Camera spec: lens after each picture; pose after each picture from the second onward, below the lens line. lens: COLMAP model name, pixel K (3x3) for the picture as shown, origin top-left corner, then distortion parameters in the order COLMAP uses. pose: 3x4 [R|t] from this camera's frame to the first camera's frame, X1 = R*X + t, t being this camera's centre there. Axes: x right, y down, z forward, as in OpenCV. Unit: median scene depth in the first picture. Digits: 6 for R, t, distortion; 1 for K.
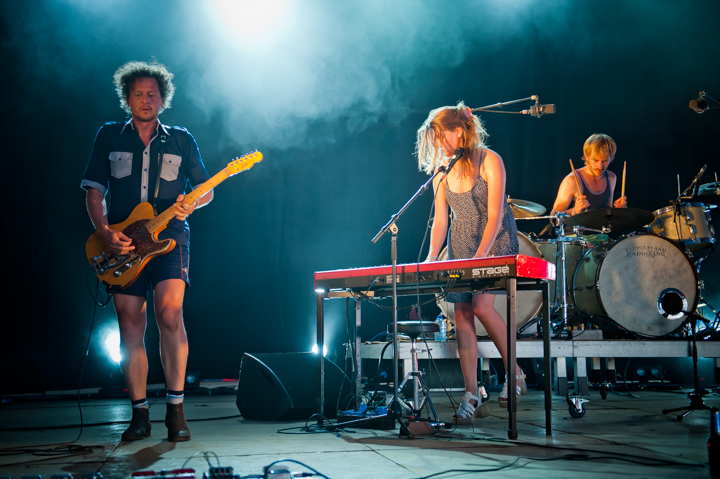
lens RADIAL K [[896.7, 0, 374.4], [0, 896.7, 237.8], [0, 0, 1]] dist [0.137103, 0.000000]
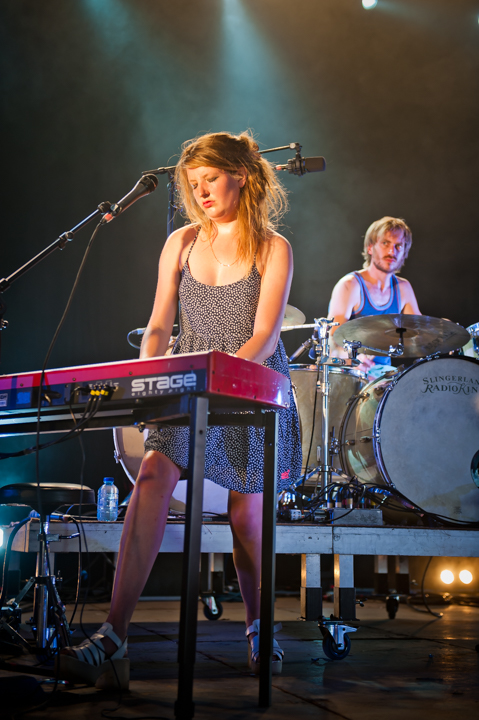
lens RADIAL K [[1090.5, 0, 231.0], [0, 1090.5, 338.2], [0, 0, 1]] dist [0.161875, 0.000000]
pose [[0.995681, 0.040166, 0.083705, 0.086339], [-0.035170, 0.997558, -0.060339, 0.036115], [-0.085924, 0.057135, 0.994662, 0.277256]]
